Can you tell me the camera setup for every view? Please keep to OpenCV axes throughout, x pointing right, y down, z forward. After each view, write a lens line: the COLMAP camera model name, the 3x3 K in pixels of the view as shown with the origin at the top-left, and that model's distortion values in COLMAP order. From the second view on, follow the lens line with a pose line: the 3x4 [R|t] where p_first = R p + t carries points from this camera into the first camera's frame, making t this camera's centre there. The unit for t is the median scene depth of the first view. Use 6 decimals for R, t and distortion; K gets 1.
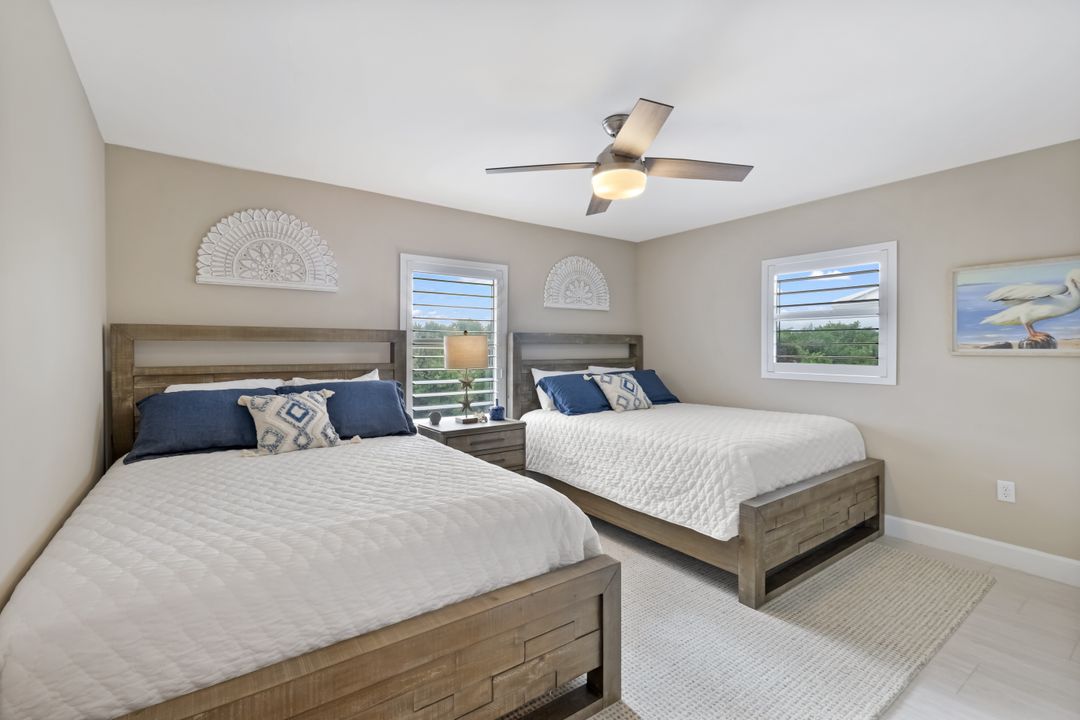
lens RADIAL K [[482.9, 0, 544.5], [0, 482.9, 351.3], [0, 0, 1]] dist [0.003324, 0.000318]
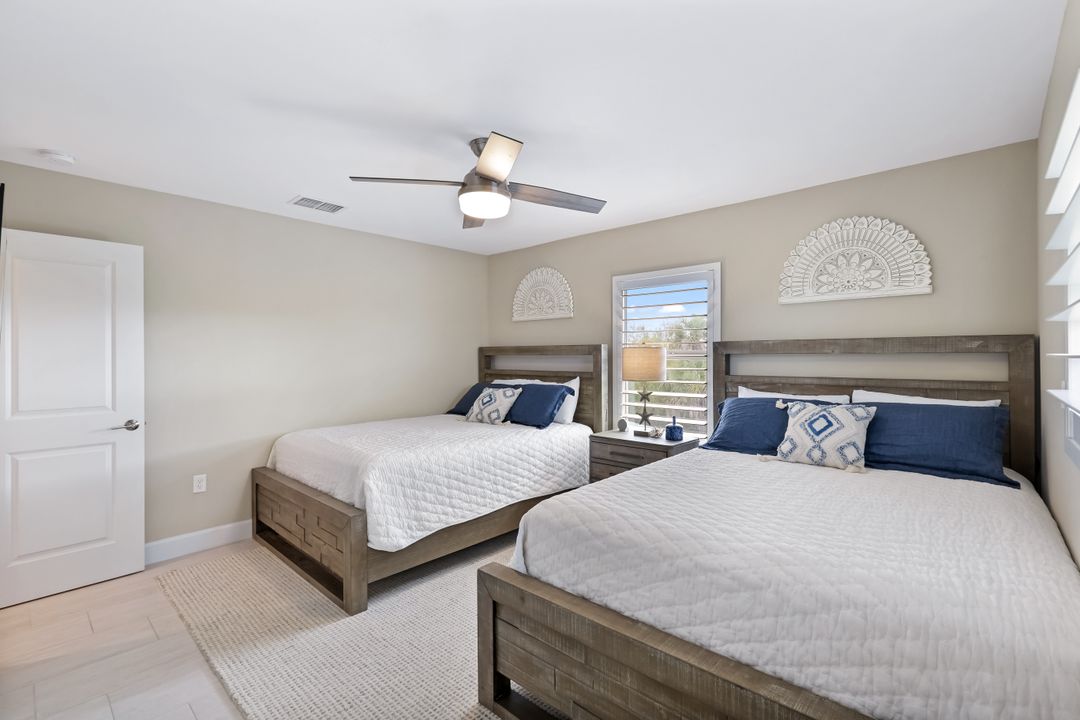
lens RADIAL K [[482.9, 0, 548.5], [0, 482.9, 361.7], [0, 0, 1]] dist [0.003324, 0.000318]
pose [[0.198609, 0.006365, -0.980058, 0.633348], [-0.010433, 0.999936, 0.004380, -0.004563], [0.980023, 0.009355, 0.198663, 0.501532]]
